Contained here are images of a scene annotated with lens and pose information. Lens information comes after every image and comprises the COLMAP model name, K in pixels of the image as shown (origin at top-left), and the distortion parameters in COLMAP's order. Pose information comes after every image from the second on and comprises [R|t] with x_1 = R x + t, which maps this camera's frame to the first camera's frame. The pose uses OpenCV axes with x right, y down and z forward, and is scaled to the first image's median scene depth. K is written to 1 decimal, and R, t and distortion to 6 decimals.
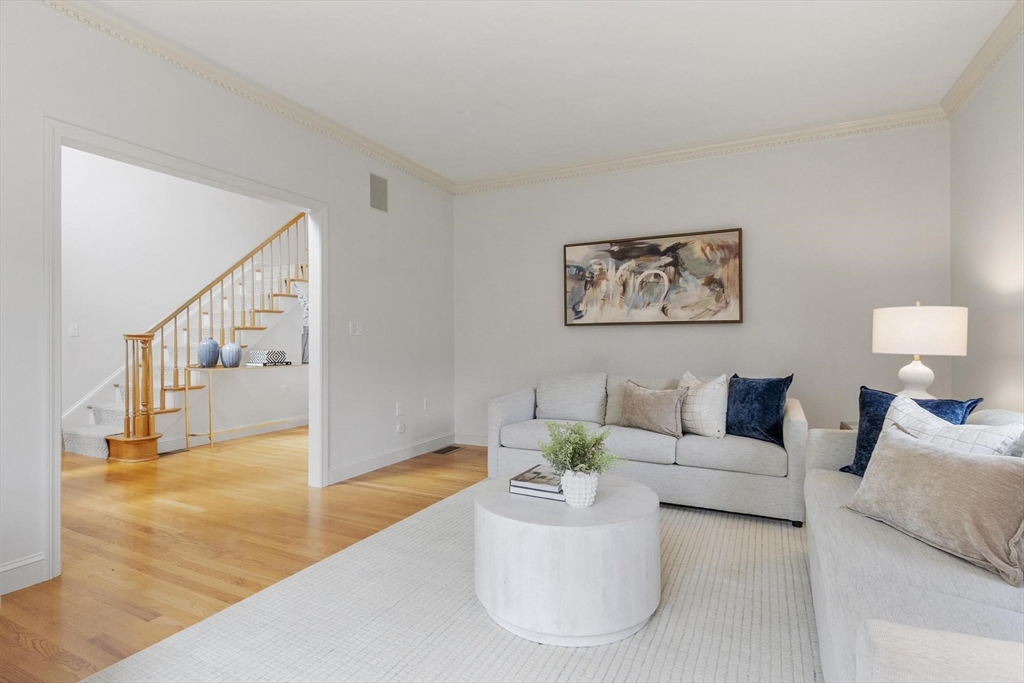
lens RADIAL K [[487.1, 0, 512.0], [0, 487.1, 341.5], [0, 0, 1]] dist [-0.000075, 0.000066]
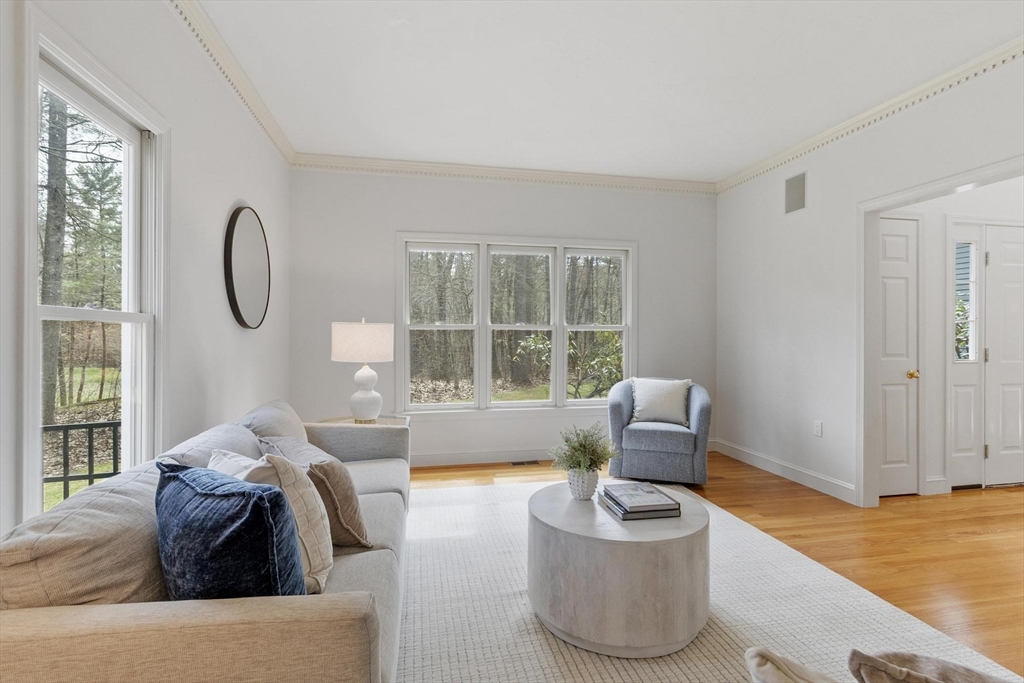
lens RADIAL K [[479.5, 0, 512.0], [0, 479.5, 341.5], [0, 0, 1]] dist [0.002488, 0.000206]
pose [[-0.793110, -0.003351, -0.609069, 0.746530], [-0.003512, 0.999993, -0.000928, -0.012990], [0.609068, 0.001403, -0.793117, 1.430141]]
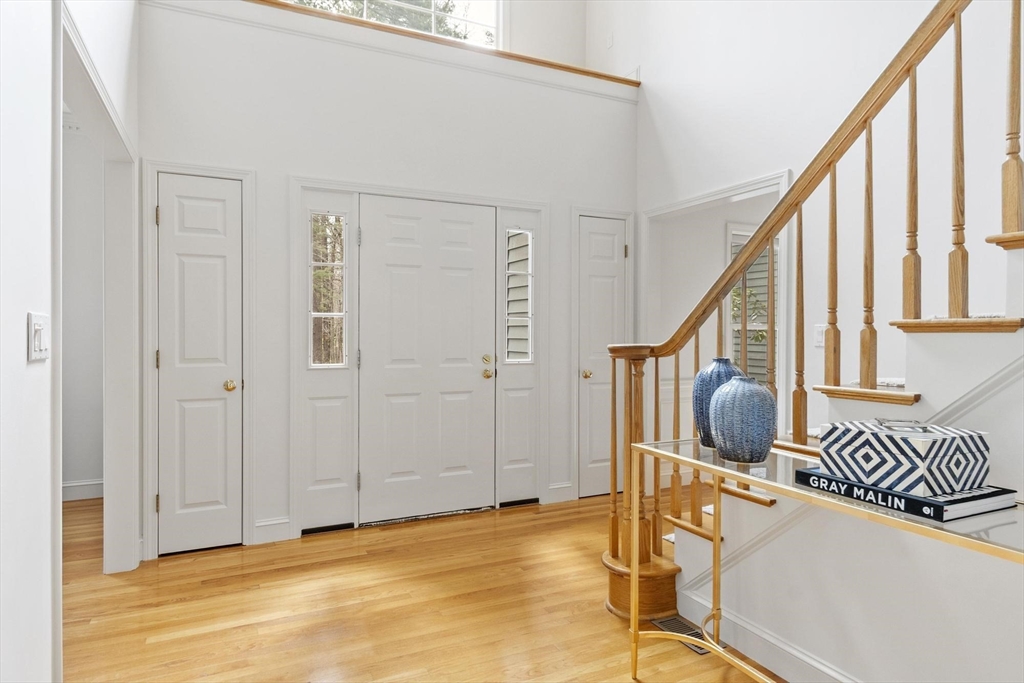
lens RADIAL K [[609.4, 0, 512.0], [0, 609.4, 341.5], [0, 0, 1]] dist [0.002669, 0.000894]
pose [[-0.611191, 0.004830, -0.791468, -0.404326], [-0.013485, 0.999773, 0.016515, -0.051497], [0.791368, 0.020767, -0.610987, 2.368573]]
